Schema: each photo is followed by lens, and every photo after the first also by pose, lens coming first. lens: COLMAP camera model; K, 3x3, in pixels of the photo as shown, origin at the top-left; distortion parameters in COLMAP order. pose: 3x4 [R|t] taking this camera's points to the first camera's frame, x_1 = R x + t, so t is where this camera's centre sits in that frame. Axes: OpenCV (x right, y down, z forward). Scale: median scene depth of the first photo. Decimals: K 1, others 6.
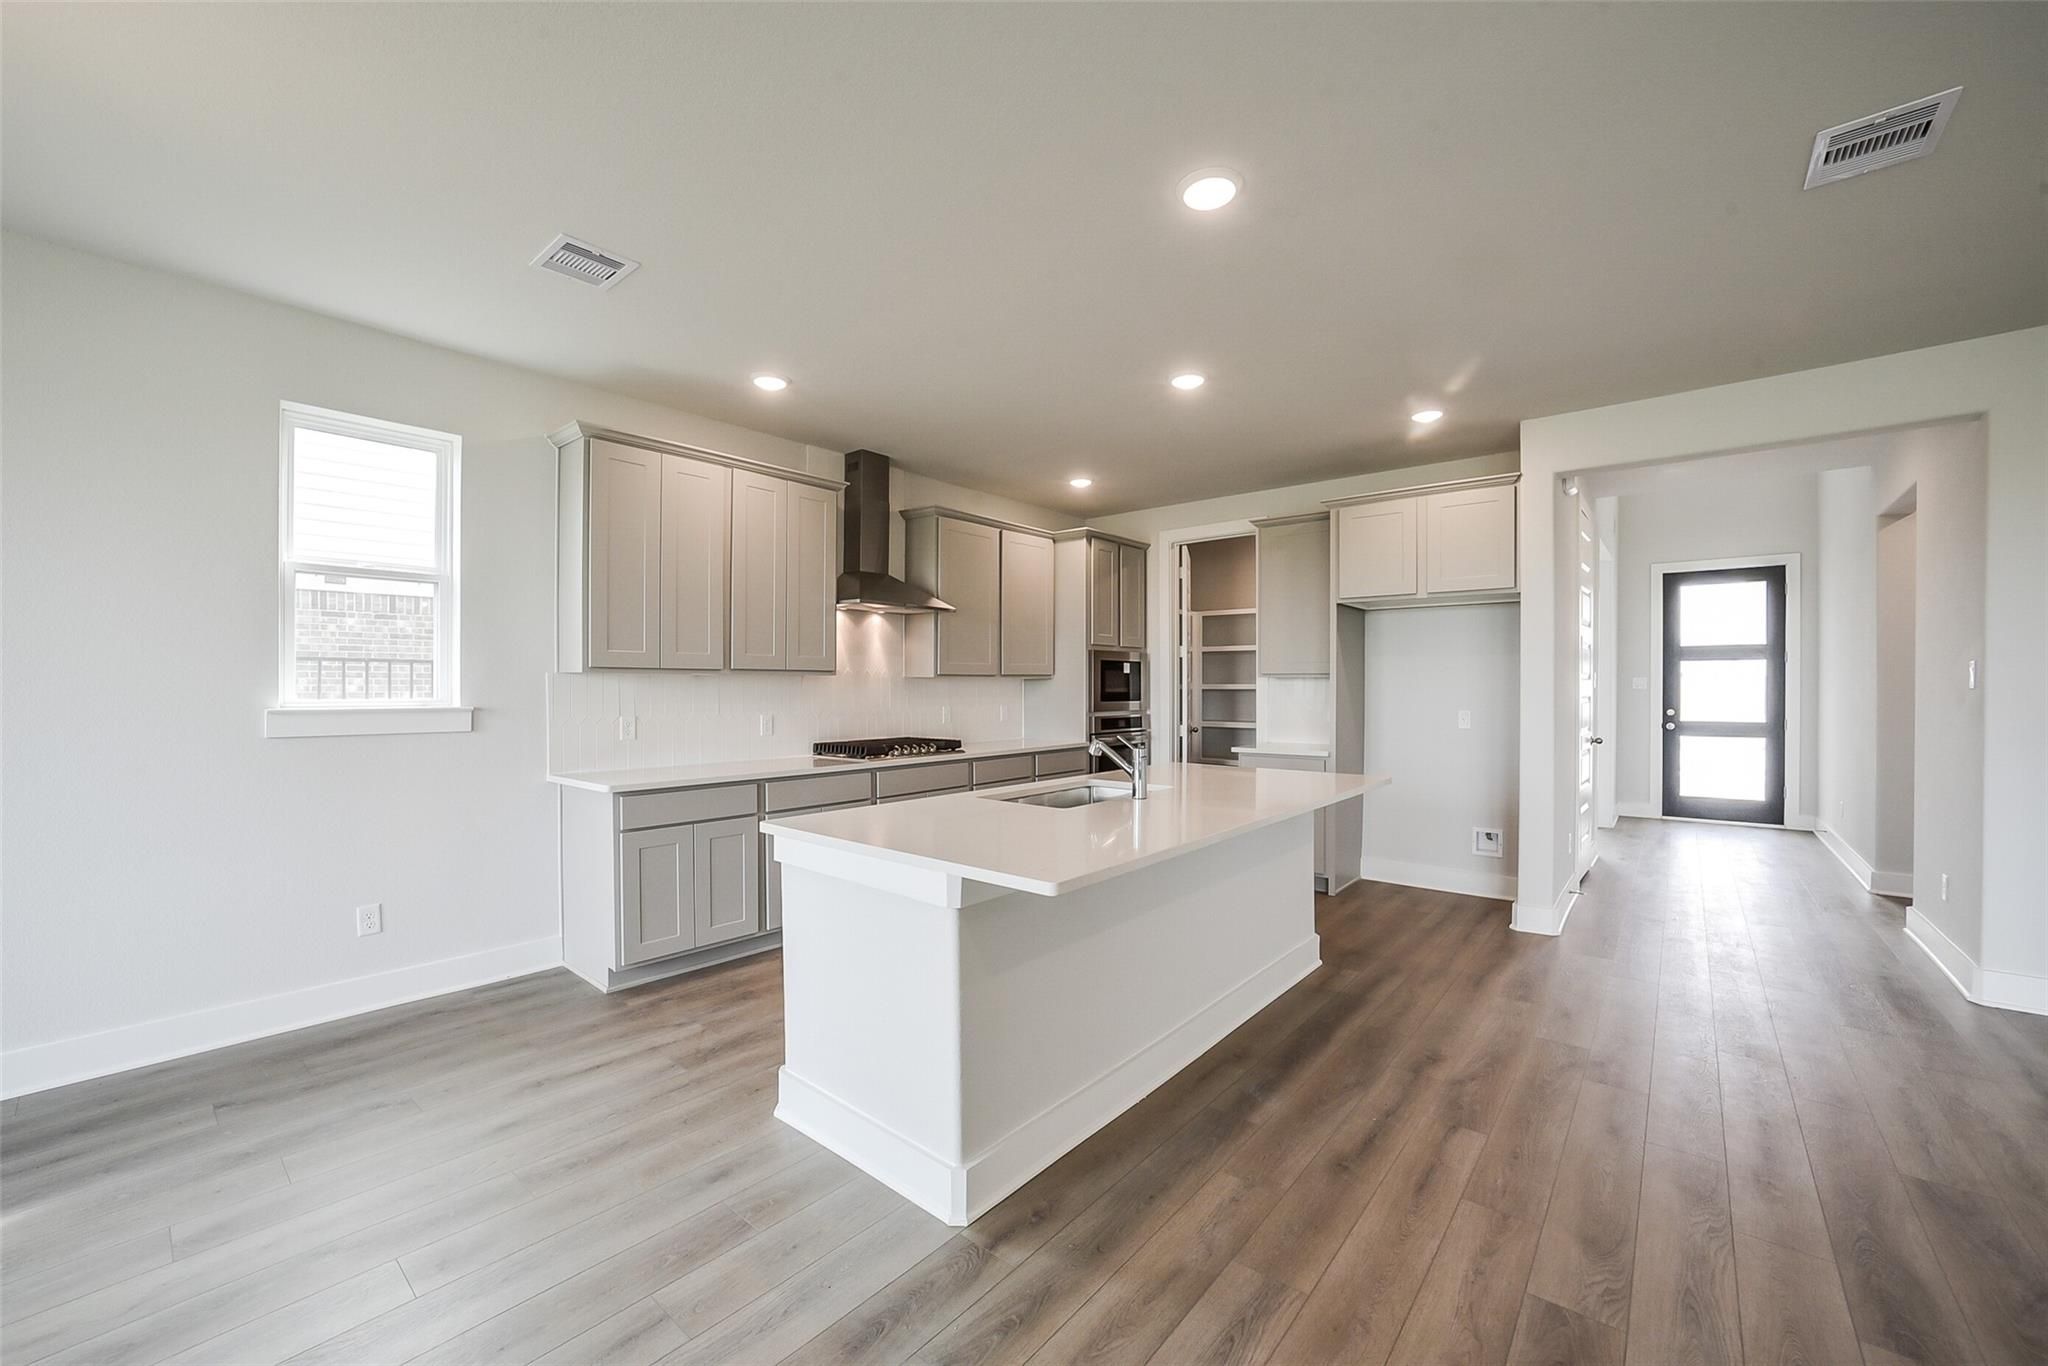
lens RADIAL K [[791.6, 0, 1028.0], [0, 791.6, 694.9], [0, 0, 1]] dist [-0.020658, 0.000081]
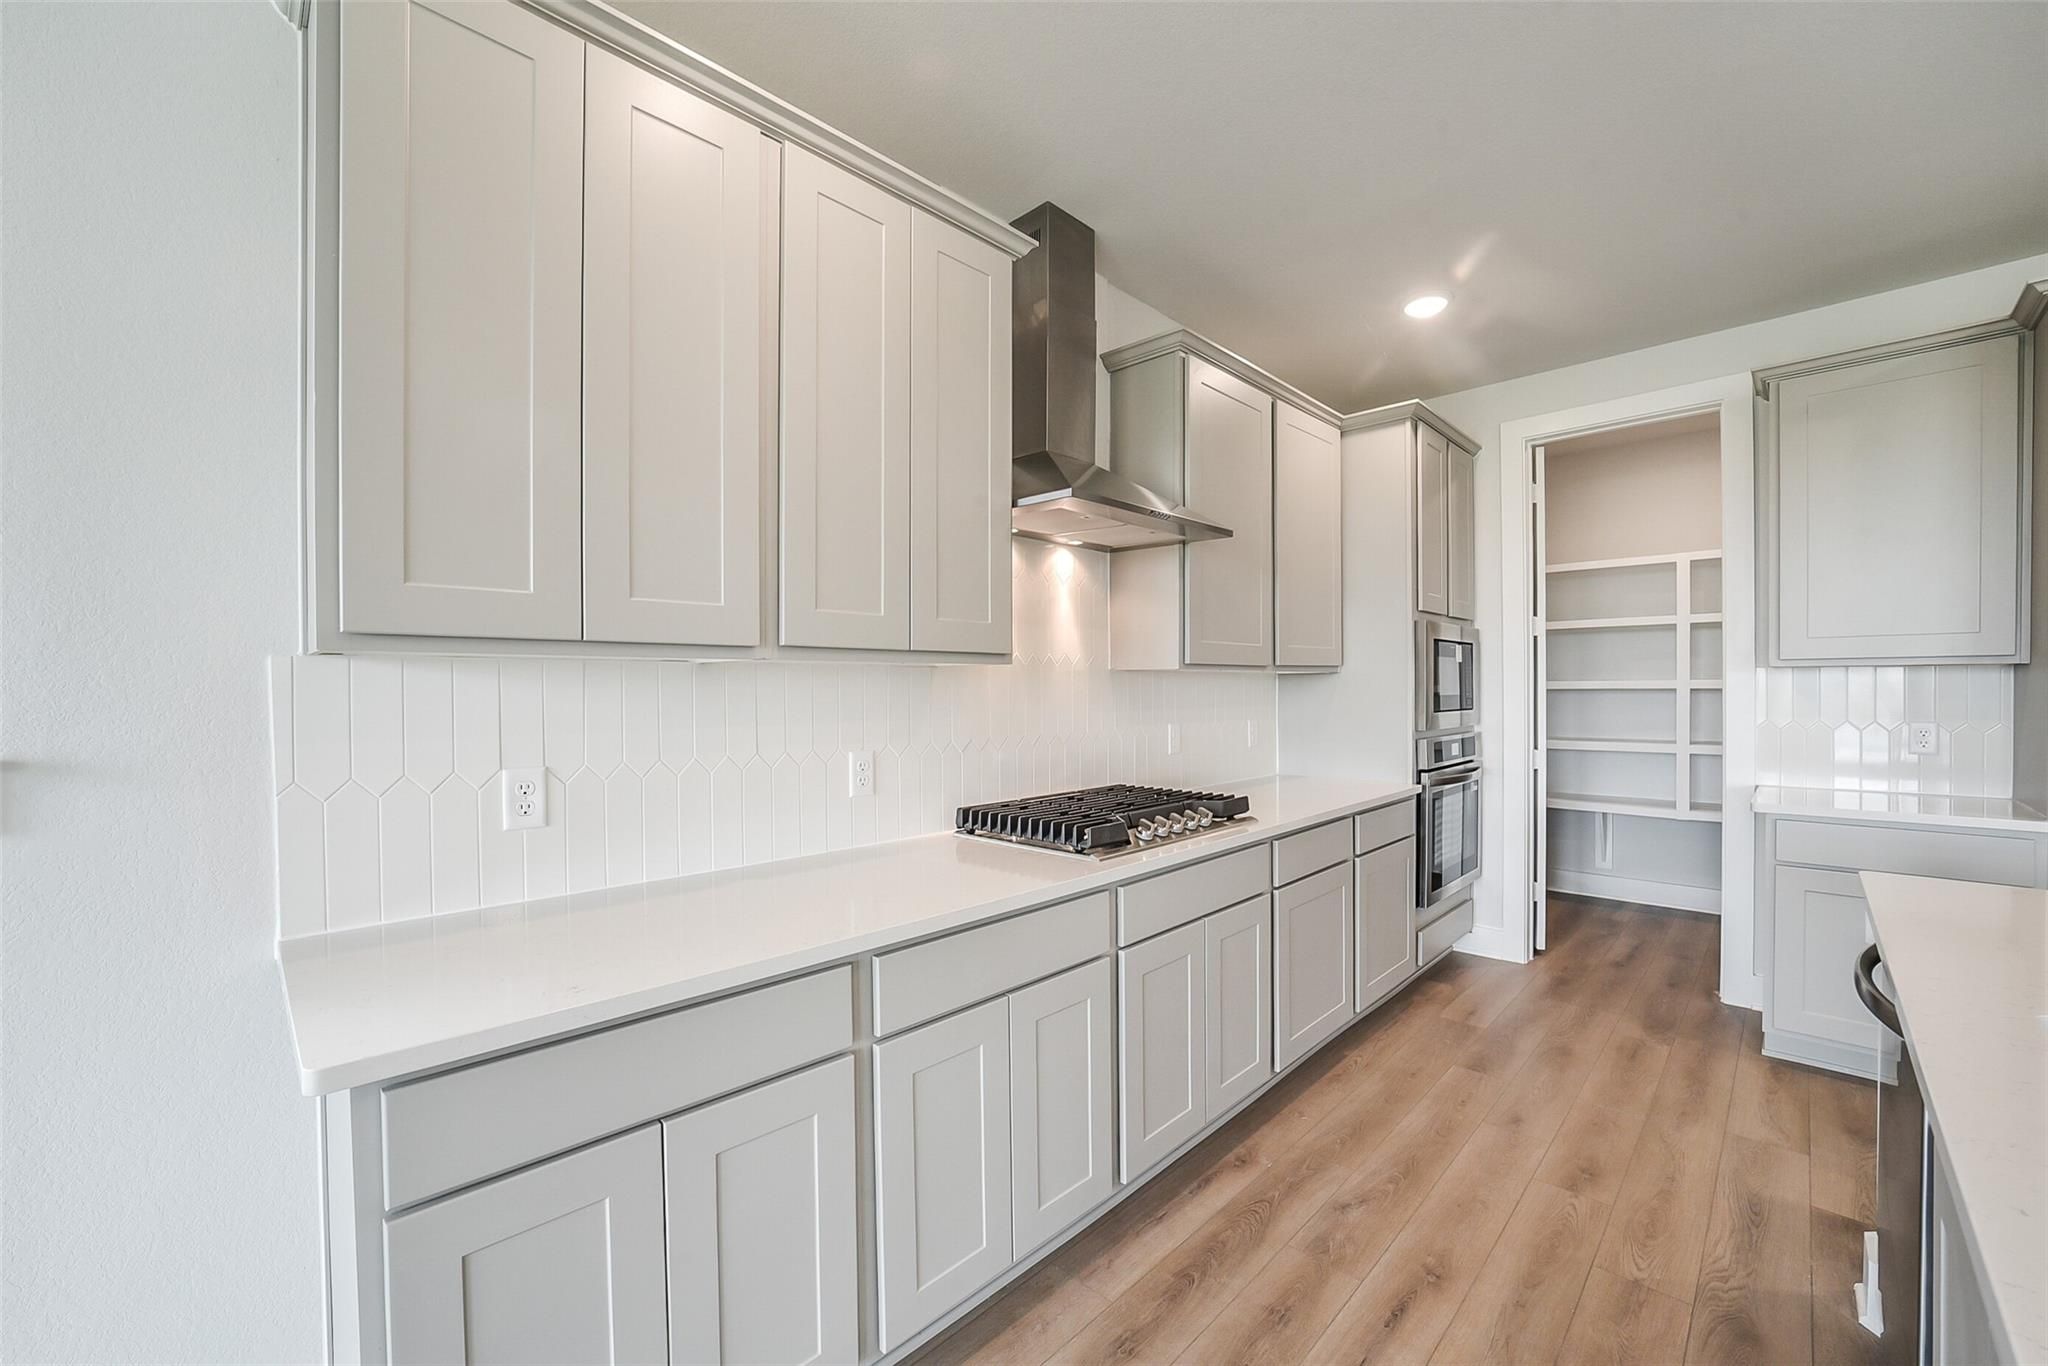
lens RADIAL K [[791.6, 0, 1028.0], [0, 791.6, 694.9], [0, 0, 1]] dist [-0.020658, 0.000081]
pose [[0.996706, -0.005996, -0.080876, -0.170812], [0.005783, 0.999979, -0.002862, -0.004876], [0.080891, 0.002385, 0.996720, 0.475892]]
